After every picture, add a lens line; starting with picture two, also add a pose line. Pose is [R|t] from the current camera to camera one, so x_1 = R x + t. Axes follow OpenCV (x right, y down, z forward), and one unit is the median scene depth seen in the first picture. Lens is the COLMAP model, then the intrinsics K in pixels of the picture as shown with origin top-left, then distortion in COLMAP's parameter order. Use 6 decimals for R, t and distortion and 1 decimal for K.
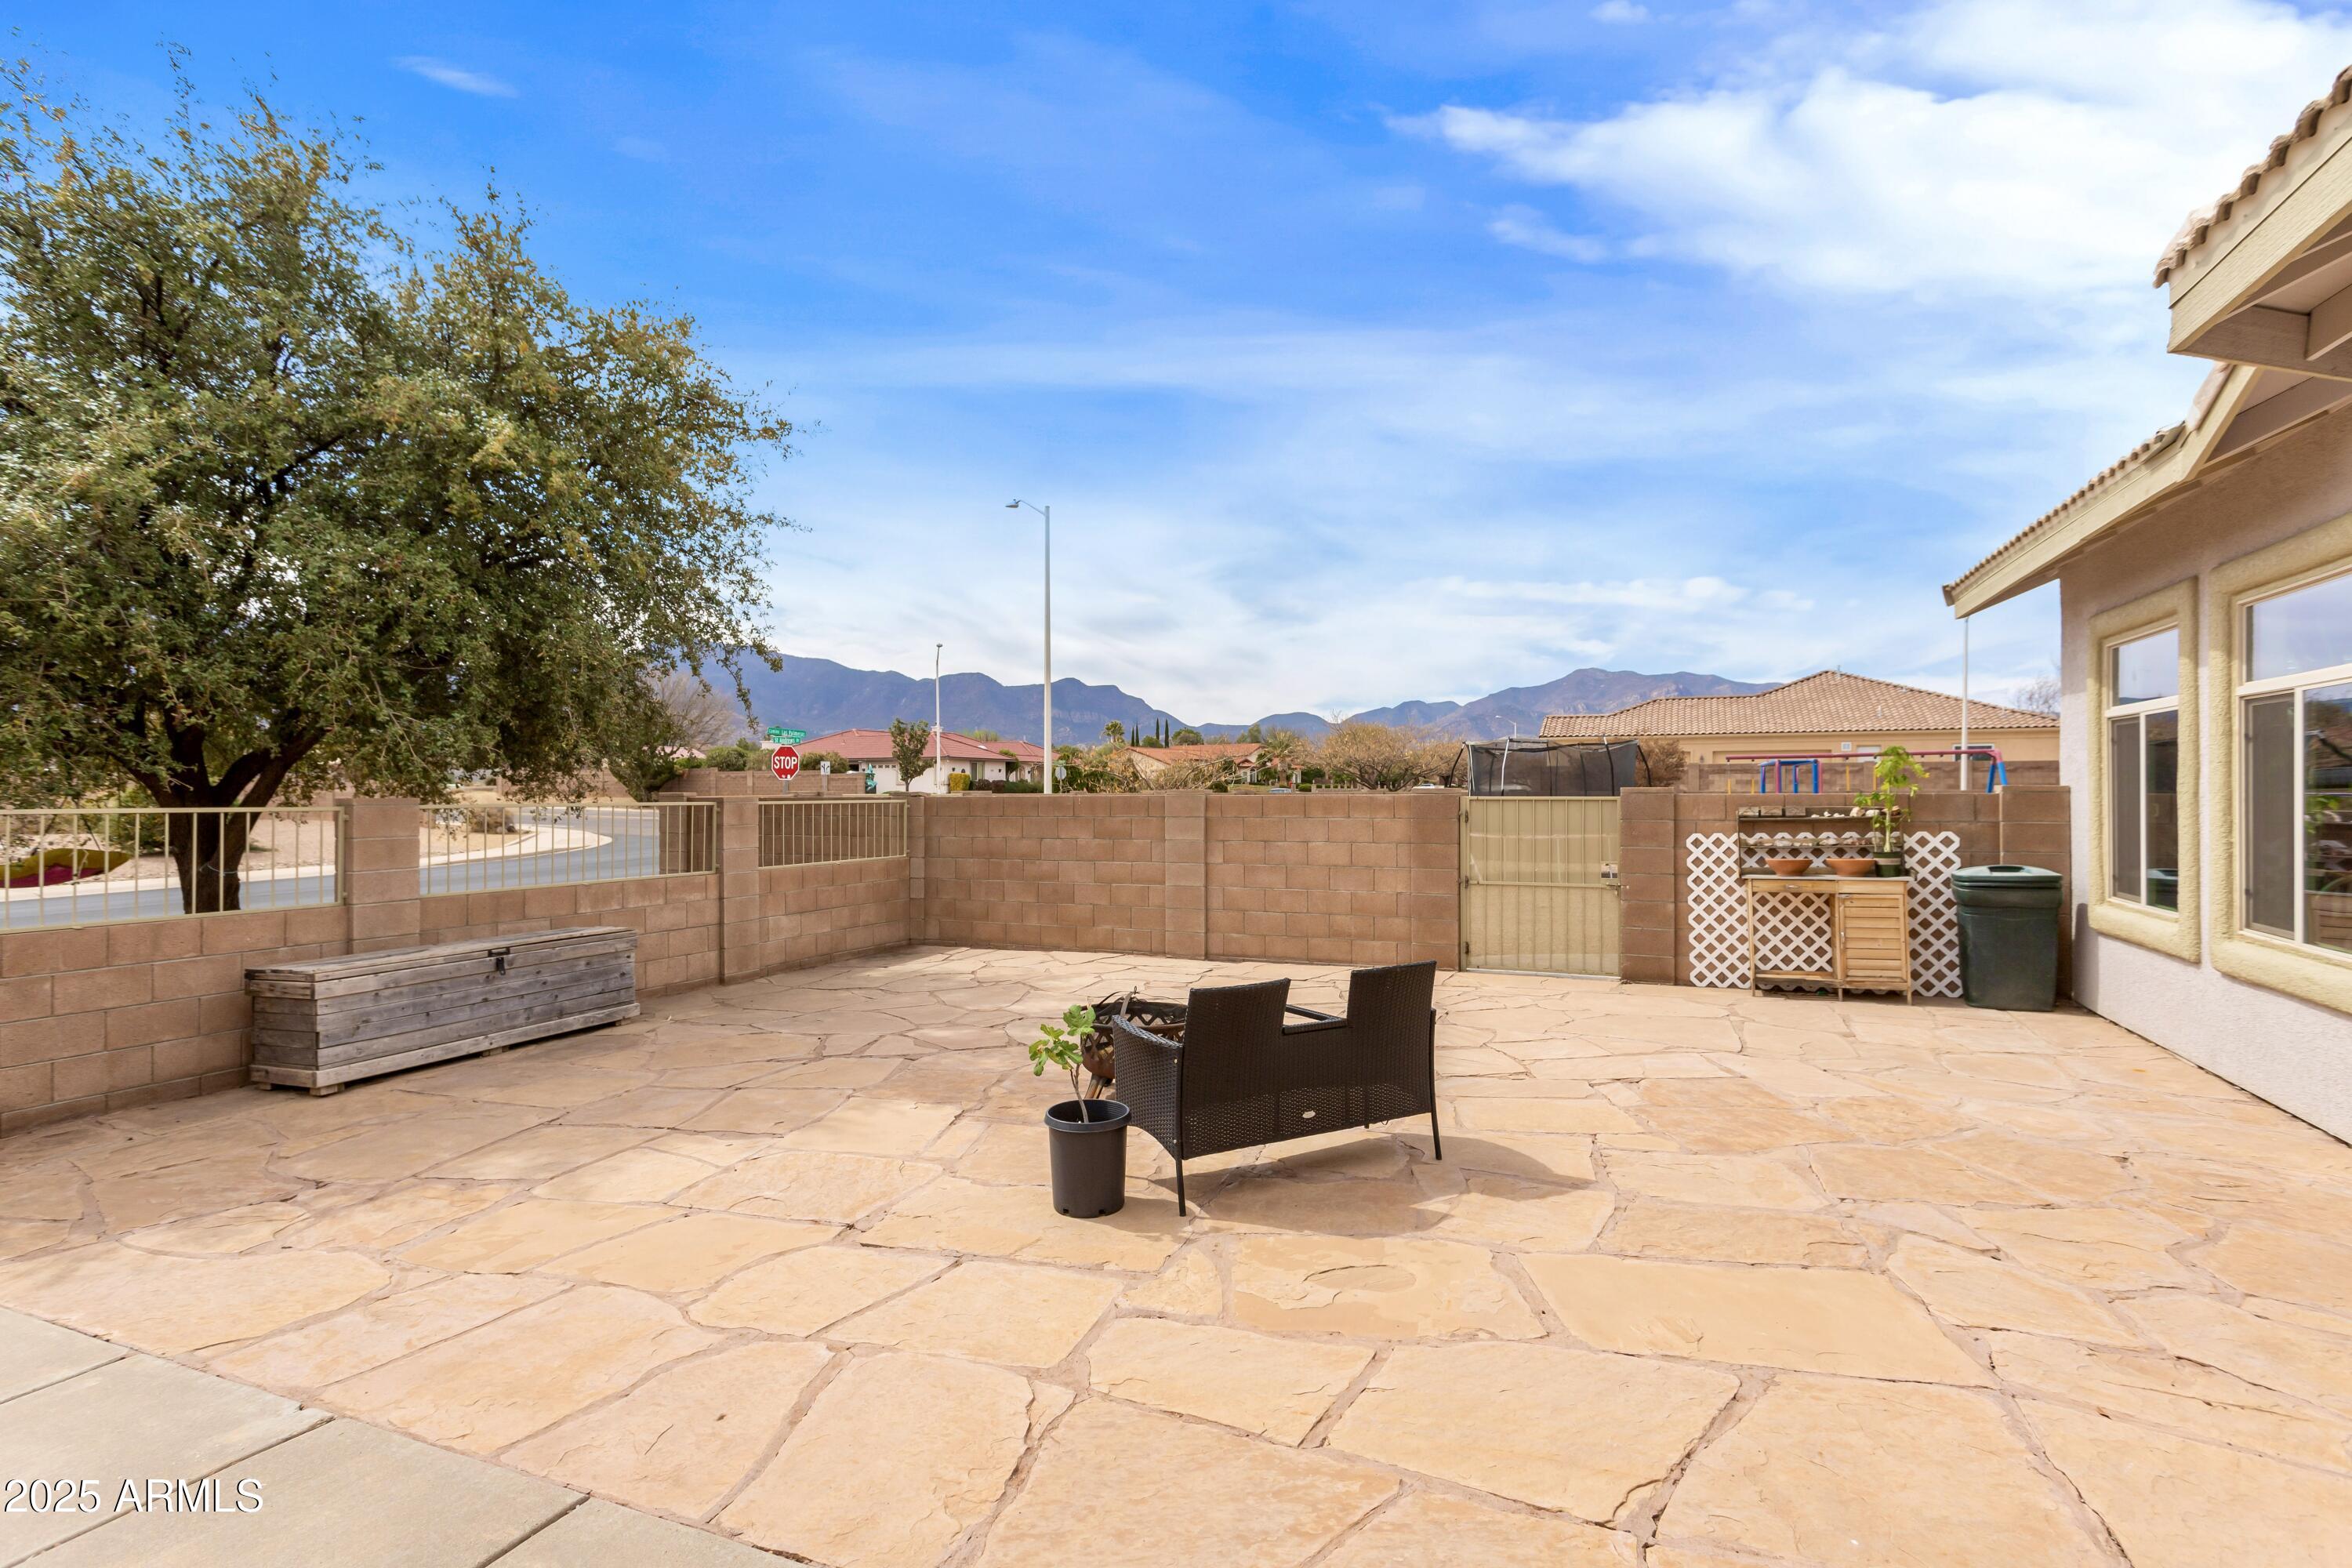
lens RADIAL K [[1135.3, 0, 1177.1], [0, 1135.3, 784.1], [0, 0, 1]] dist [0.004327, 0.002222]
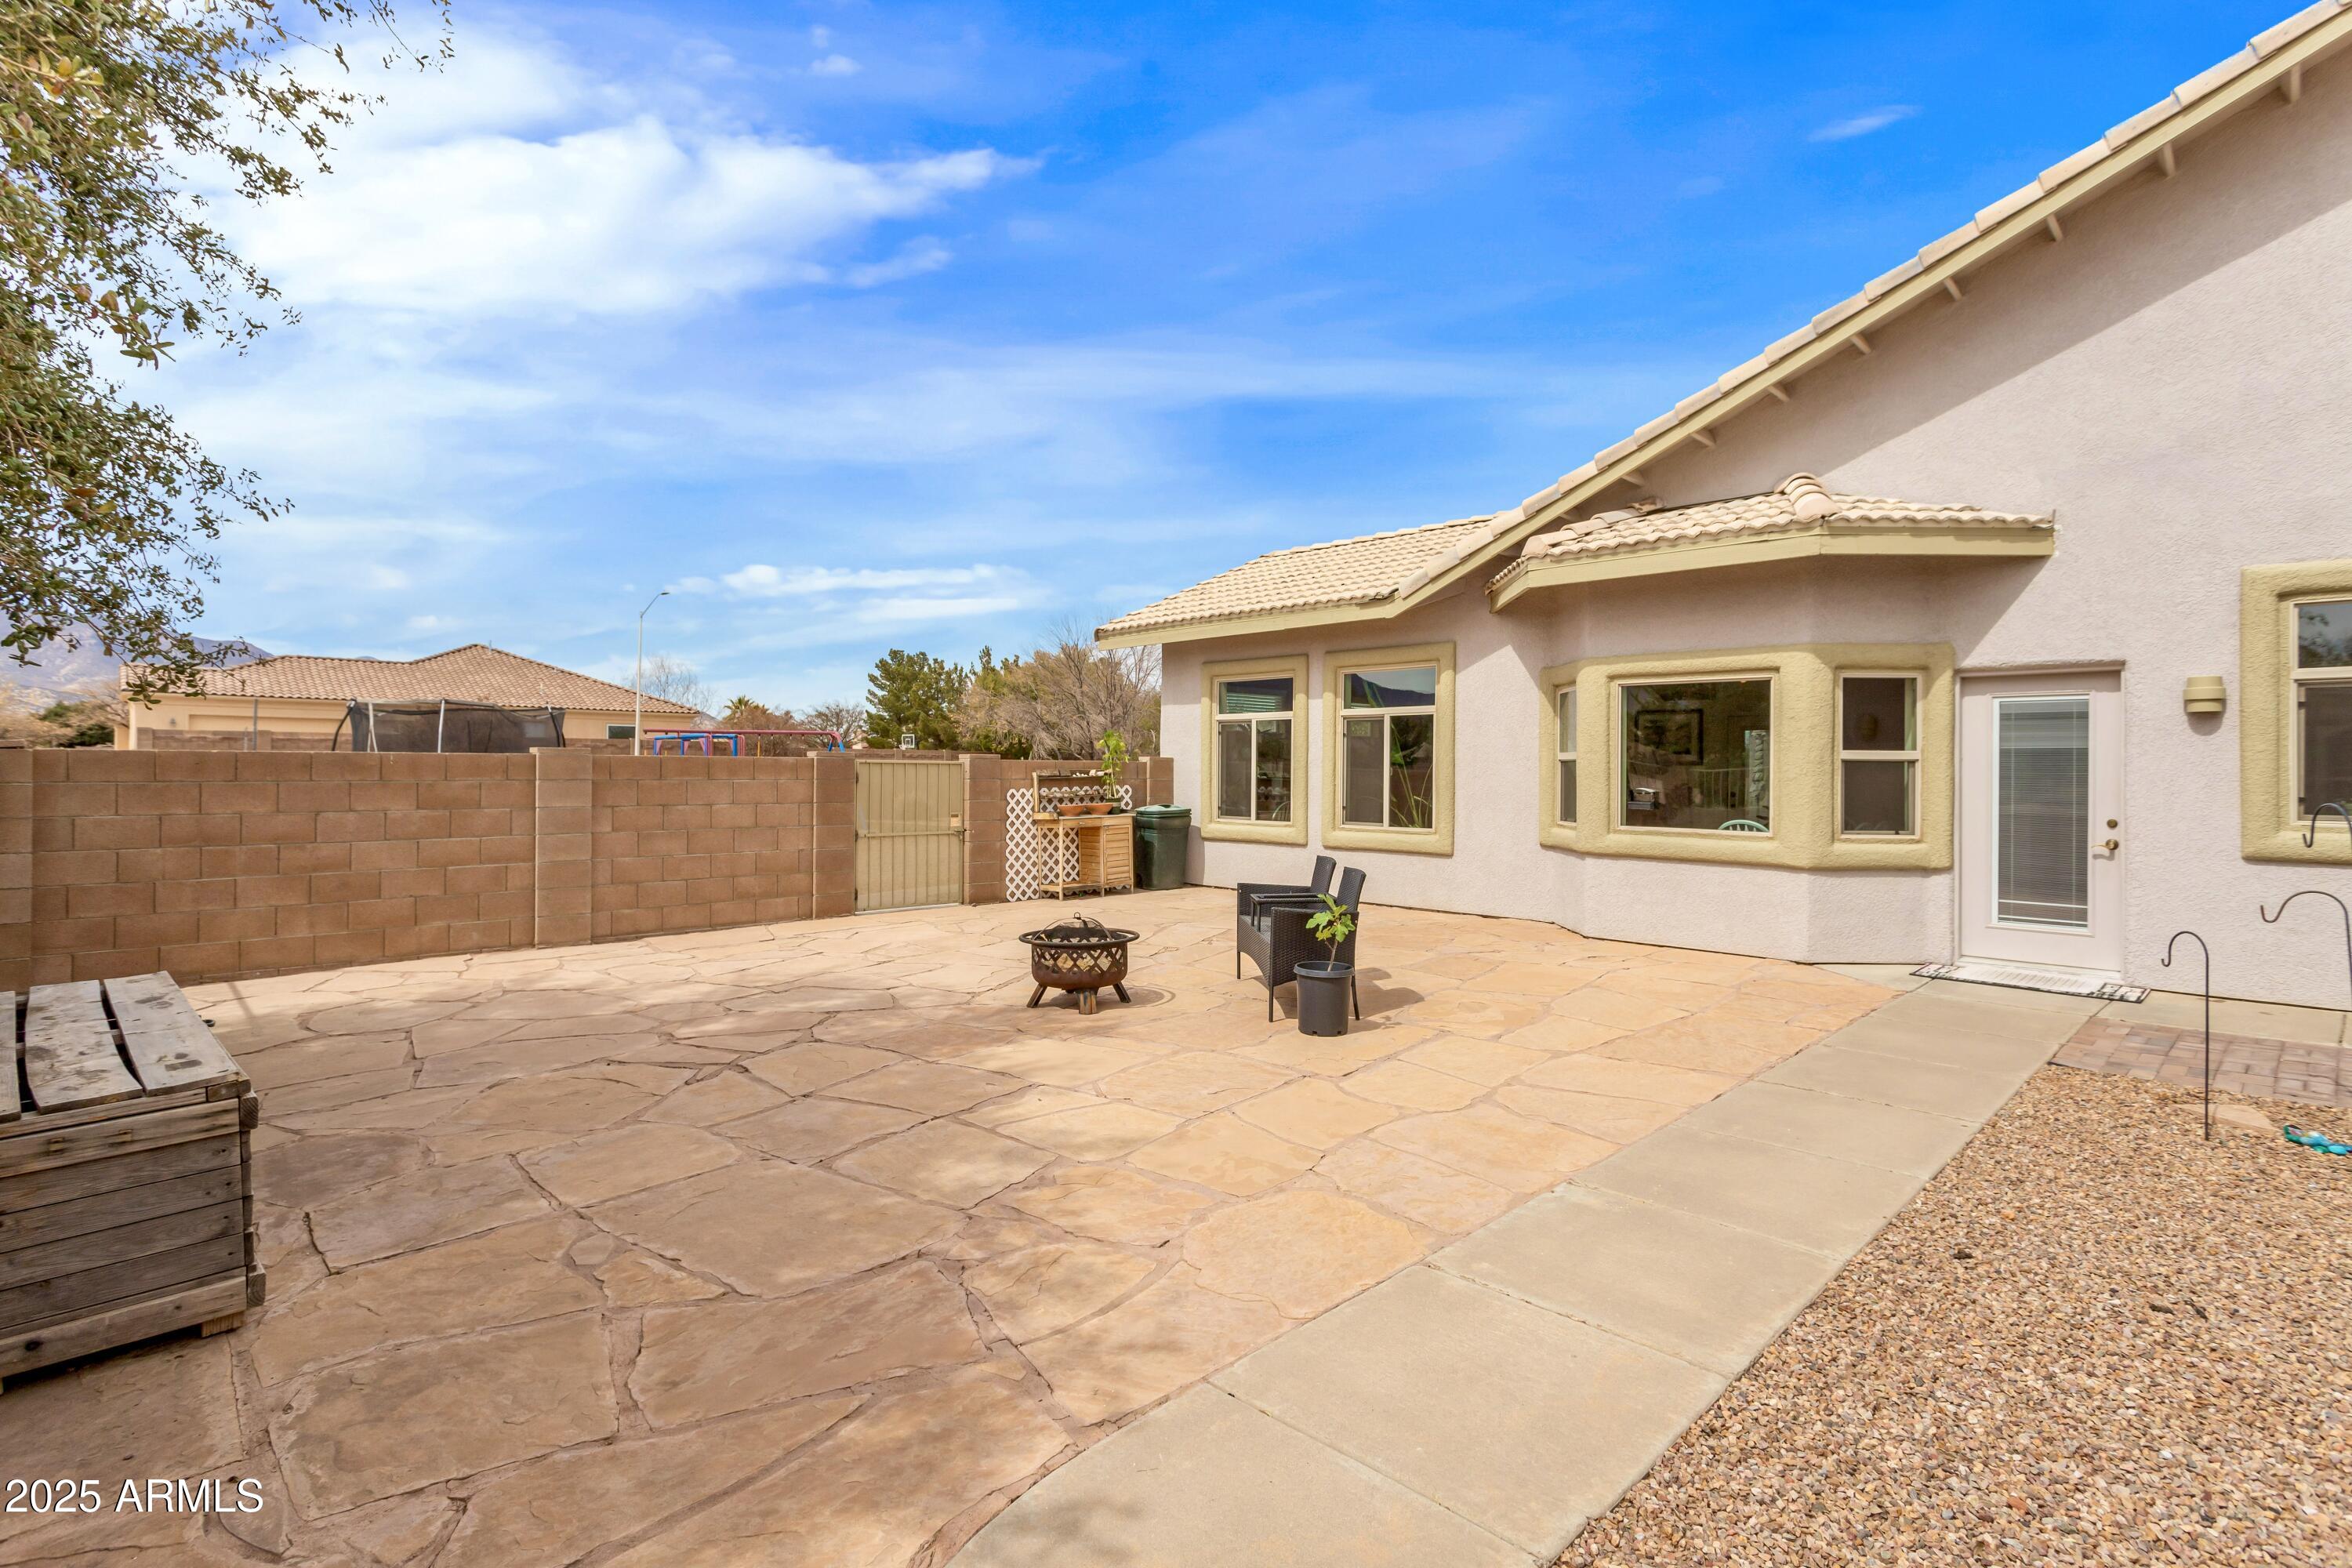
lens RADIAL K [[1135.3, 0, 1178.3], [0, 1135.3, 765.6], [0, 0, 1]] dist [0.004327, 0.002222]
pose [[0.379383, 0.009971, 0.925186, -0.724838], [-0.013397, 0.999896, -0.005283, 0.019935], [-0.925143, -0.010390, 0.379477, 0.302005]]
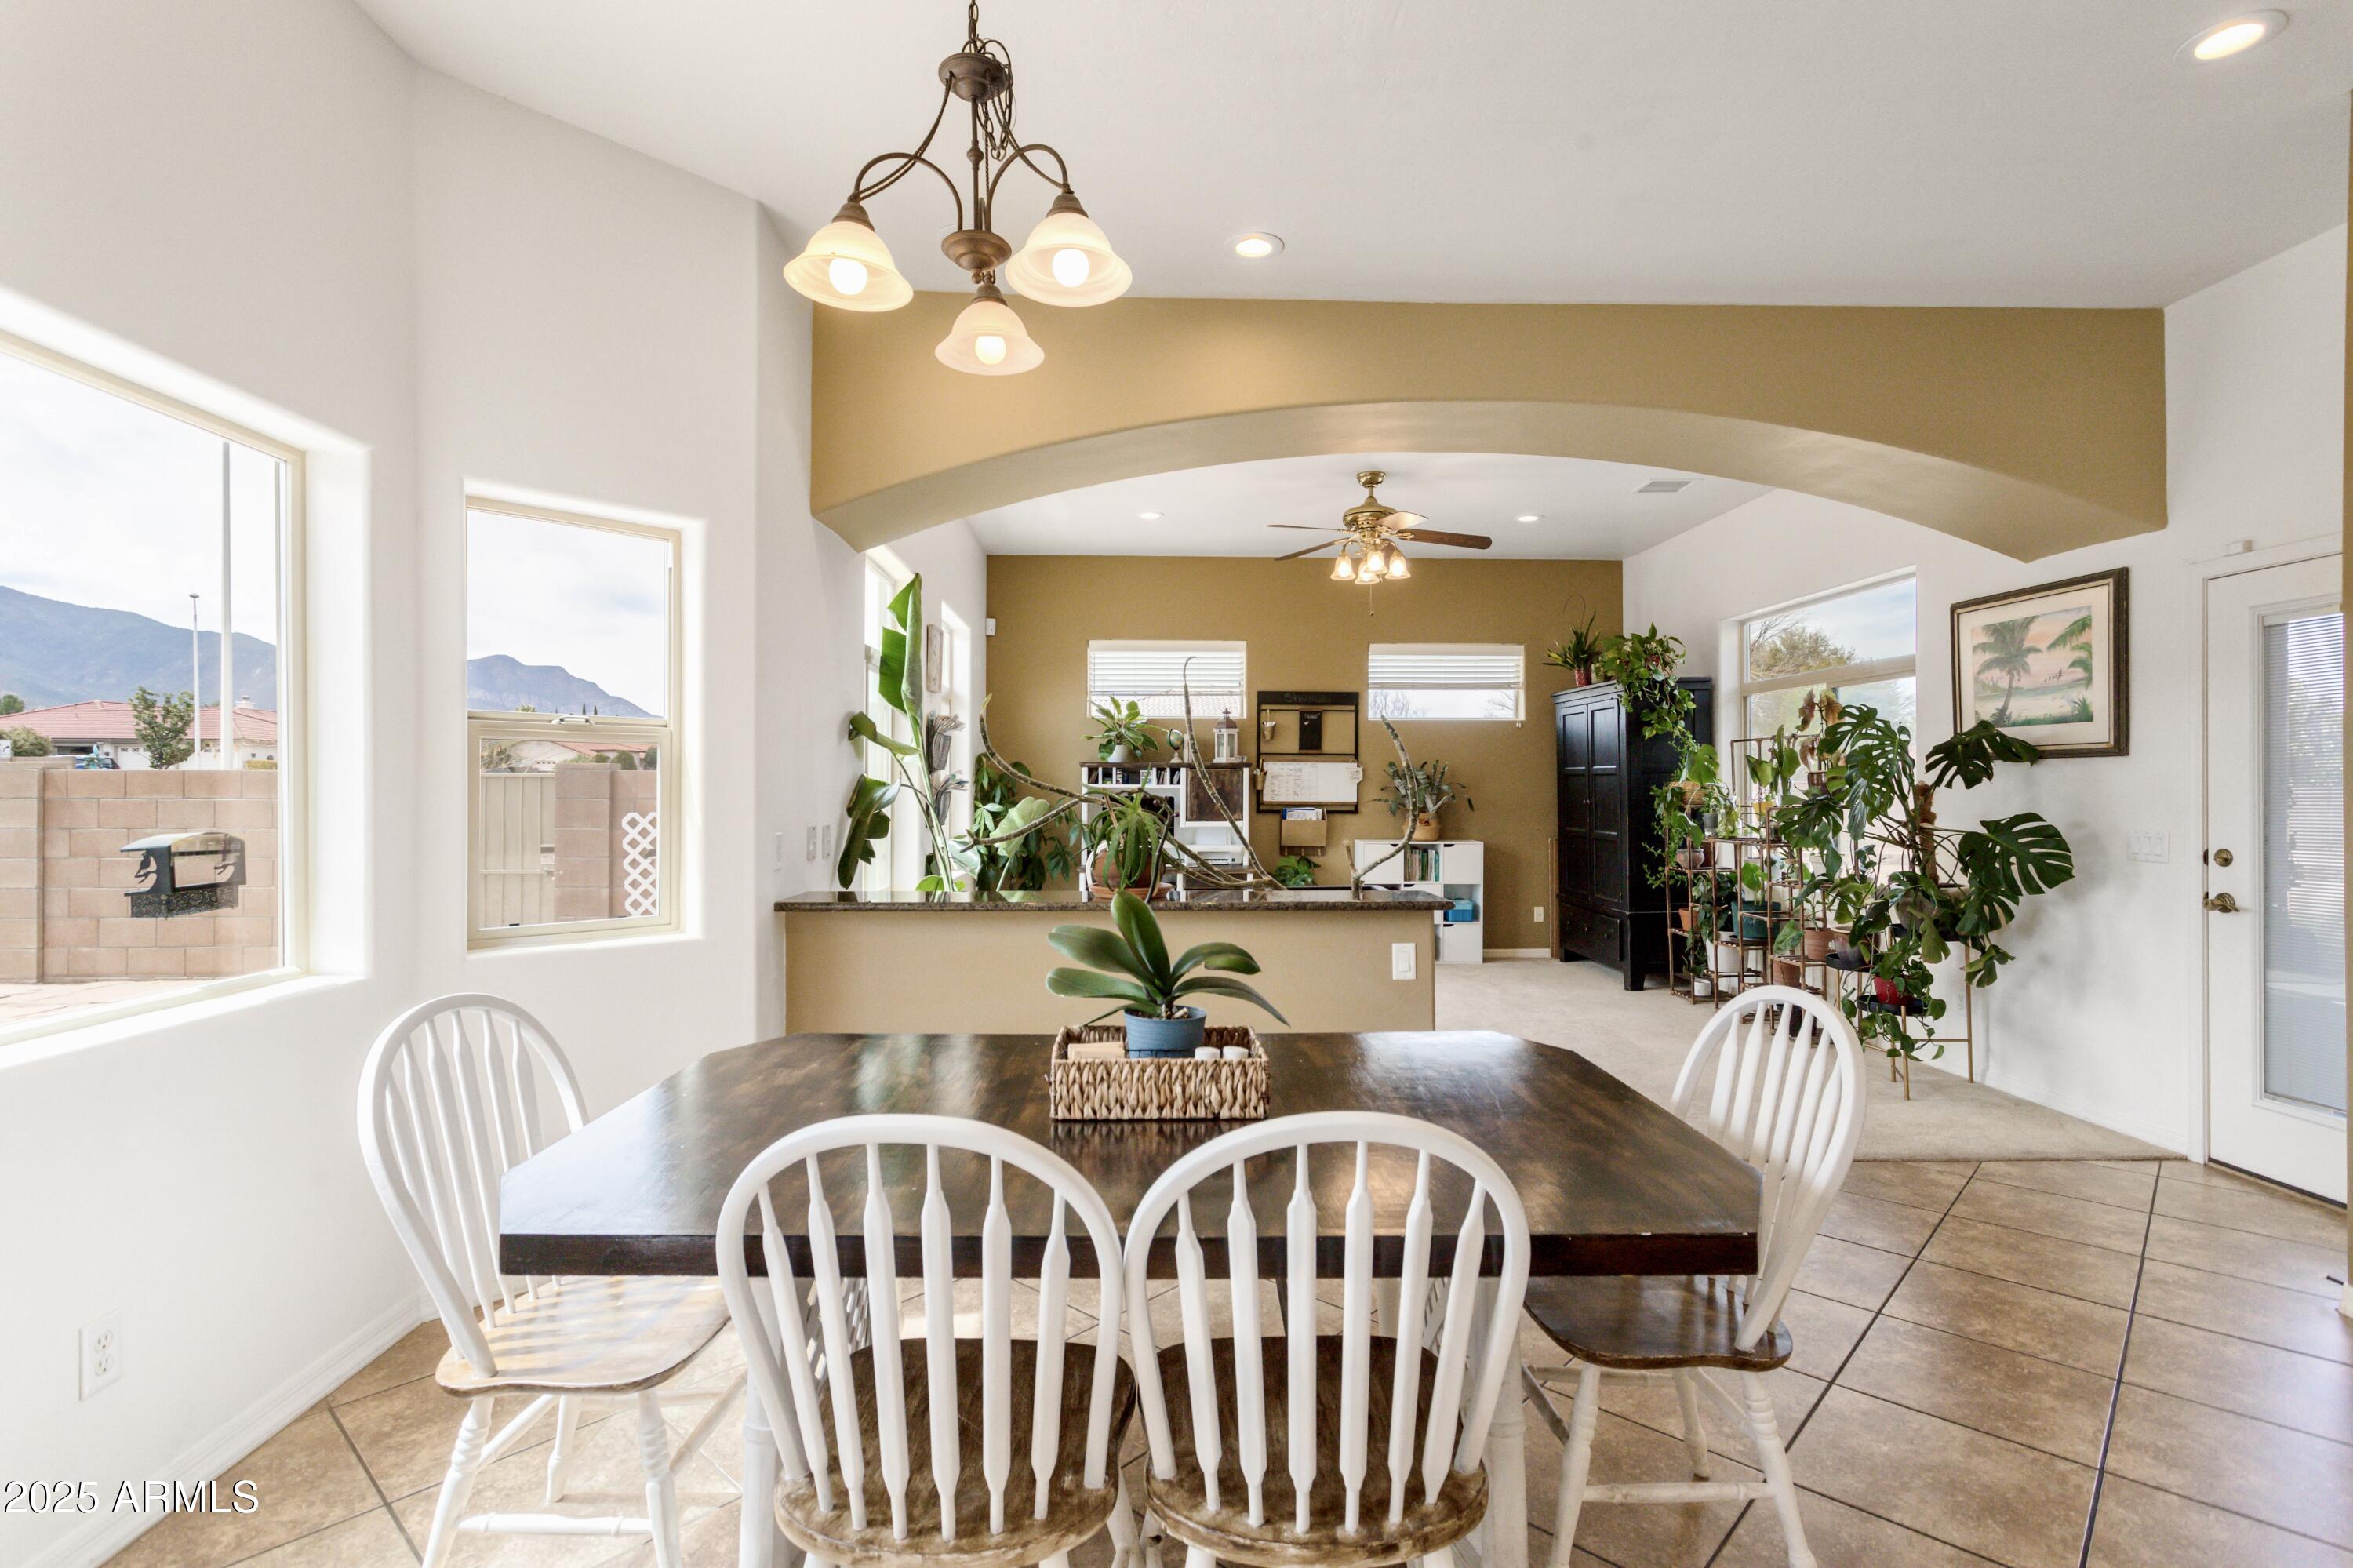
lens RADIAL K [[1135.9, 0, 1184.3], [0, 1135.9, 778.5], [0, 0, 1]] dist [0.004327, 0.002222]
pose [[0.903847, 0.008587, 0.427769, 0.467191], [-0.007501, 0.999963, -0.004225, 0.015861], [-0.427790, 0.000610, 0.903878, -0.037573]]
